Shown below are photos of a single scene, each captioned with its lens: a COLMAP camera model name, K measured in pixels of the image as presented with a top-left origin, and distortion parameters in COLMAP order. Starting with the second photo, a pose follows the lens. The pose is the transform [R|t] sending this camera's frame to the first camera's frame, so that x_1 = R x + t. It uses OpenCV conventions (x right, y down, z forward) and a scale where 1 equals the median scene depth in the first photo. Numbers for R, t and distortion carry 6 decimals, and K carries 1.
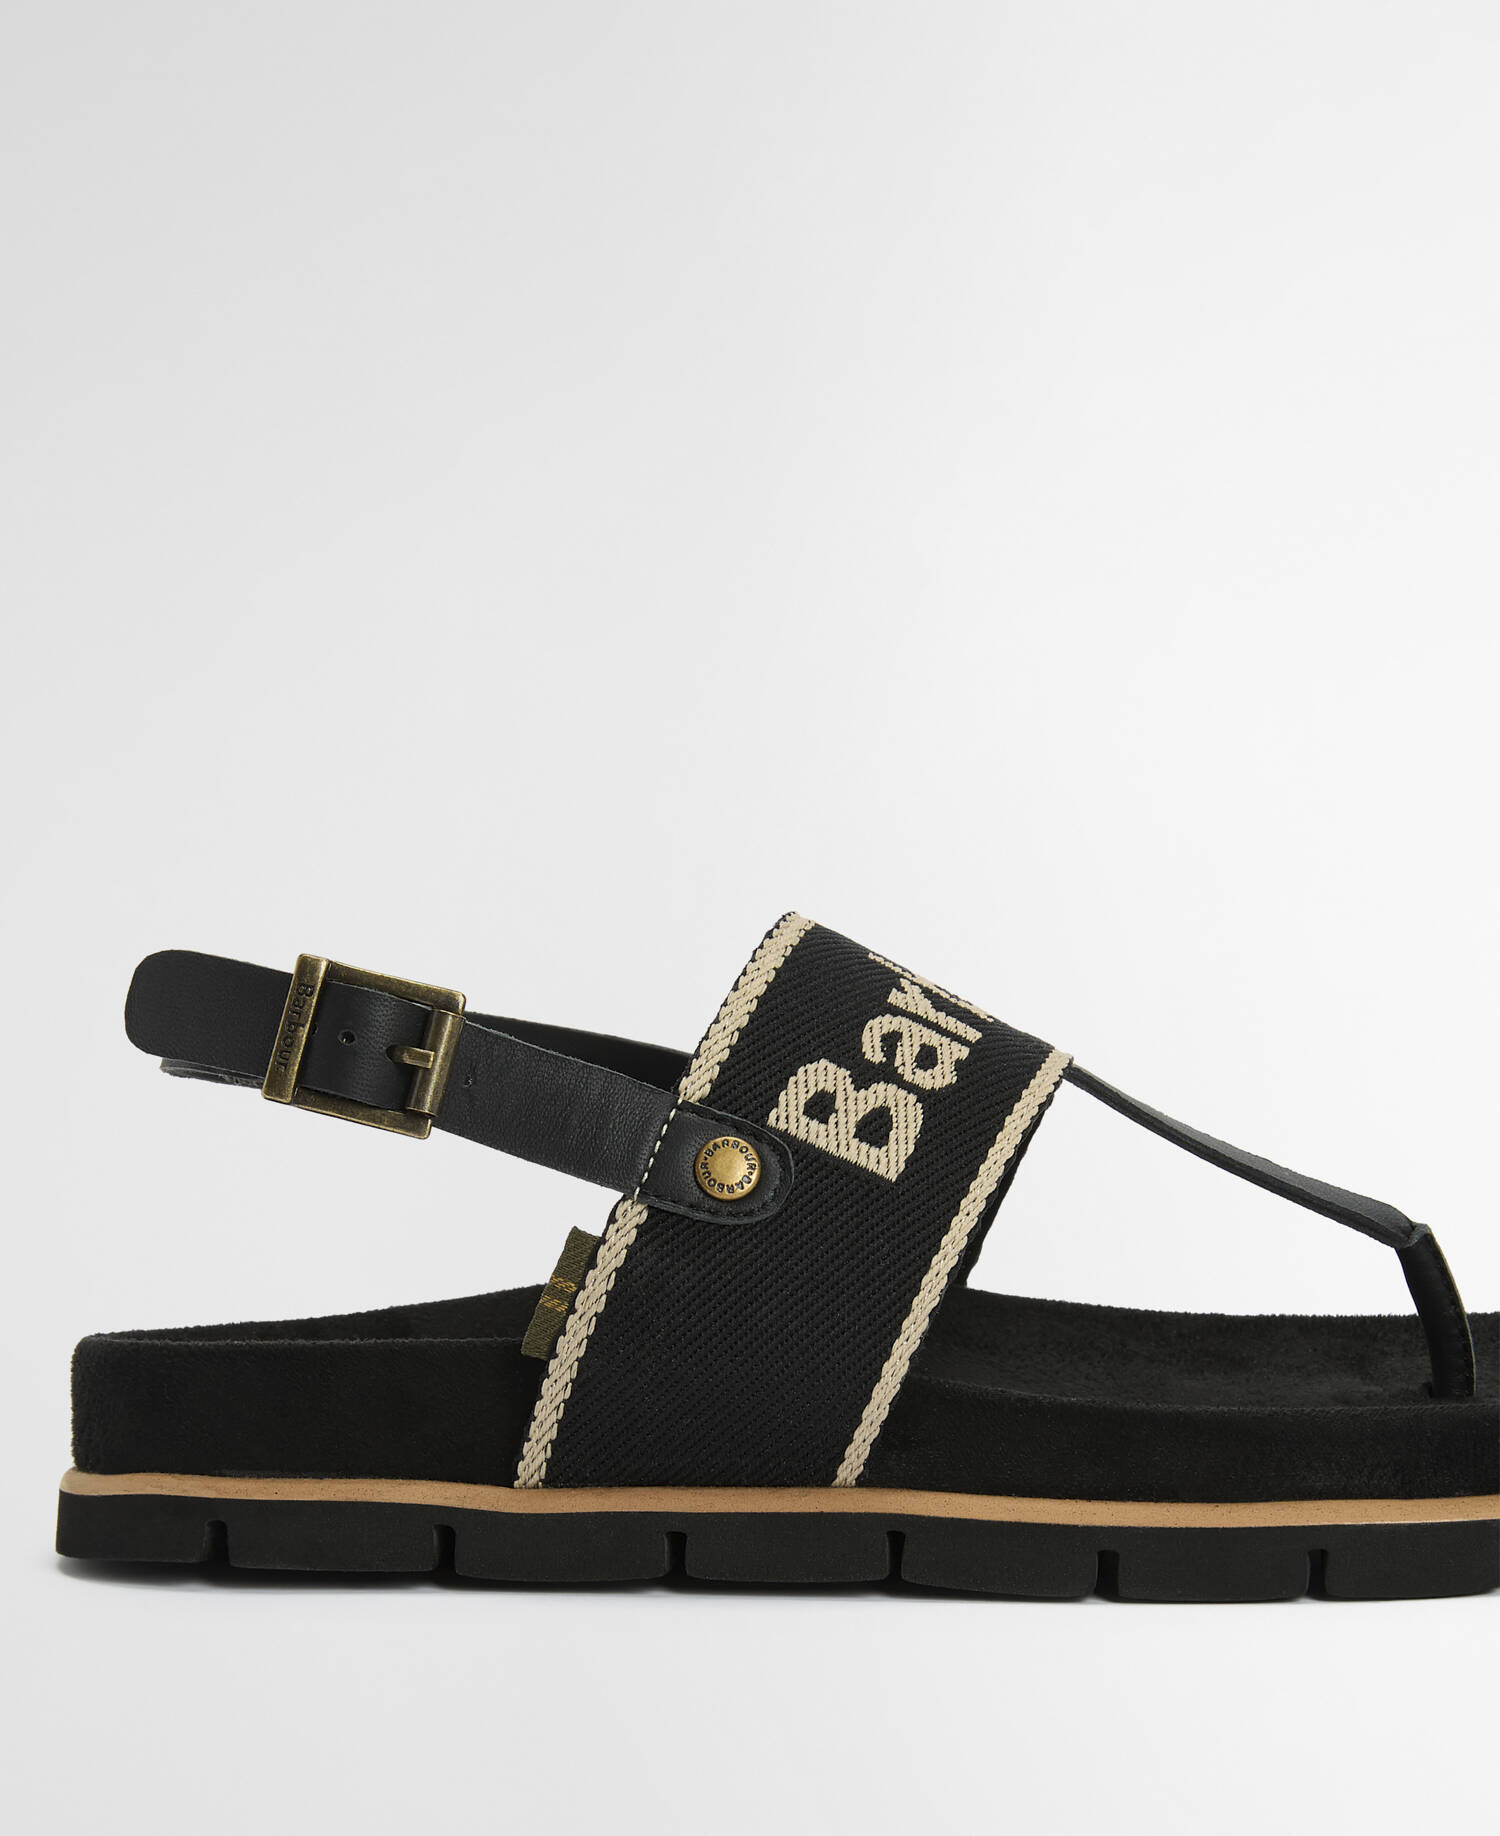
lens RADIAL K [[4529.1, 0, 750.6], [0, 4529.1, 921.8], [0, 0, 1]] dist [-0.040573, 0.000000]
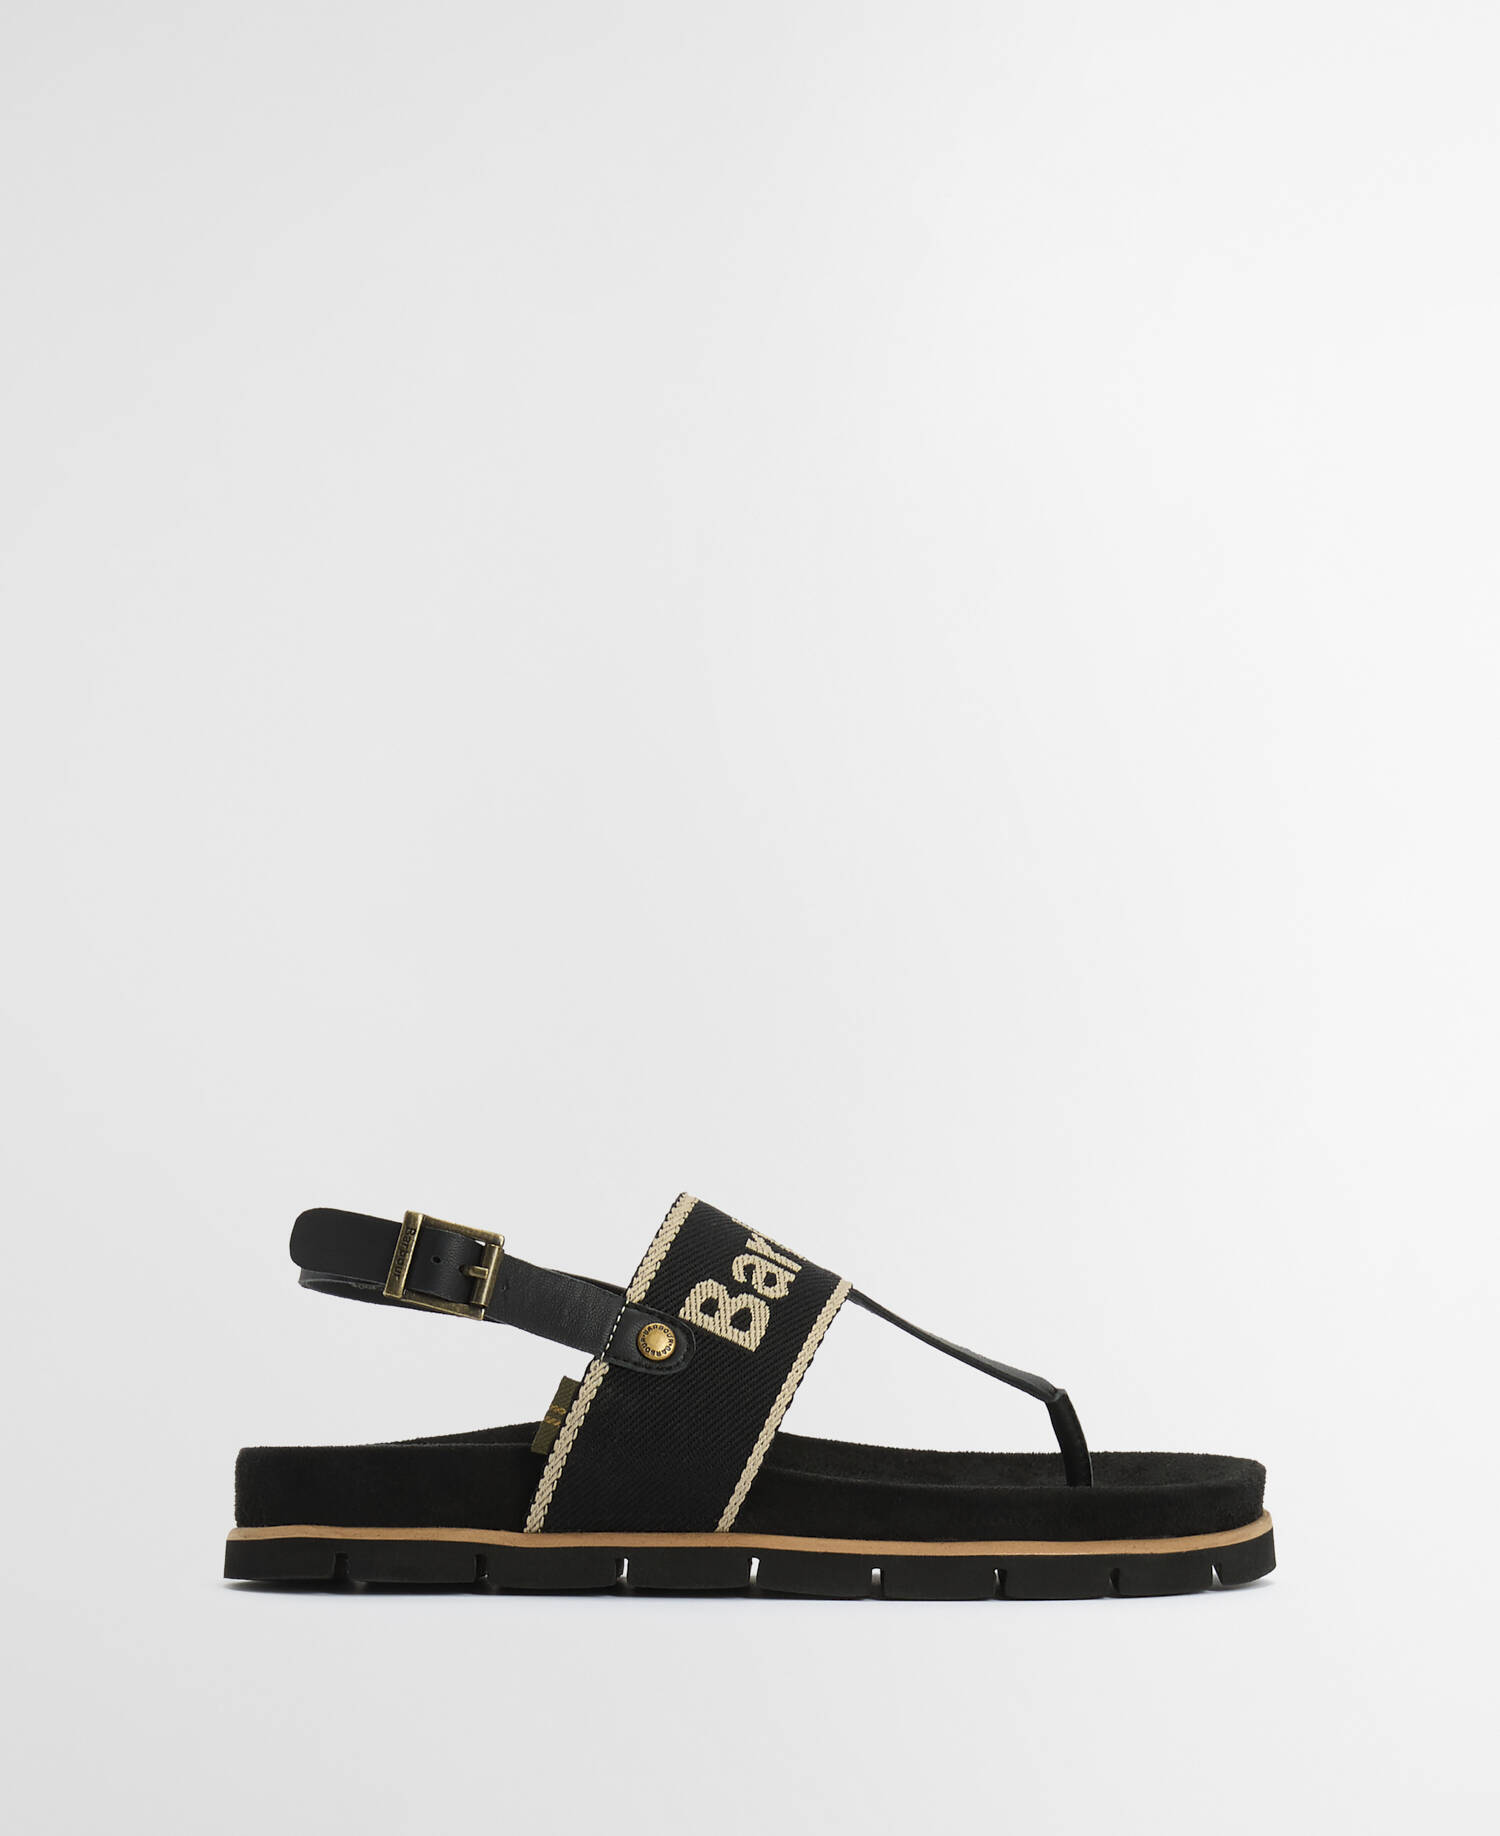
lens RADIAL K [[4529.1, 0, 748.9], [0, 4529.1, 916.5], [0, 0, 1]] dist [-0.040573, 0.000000]
pose [[0.996276, 0.022224, 0.083305, -0.113740], [-0.016164, 0.997221, -0.072725, 0.018244], [-0.084690, 0.071108, 0.993867, -0.686144]]
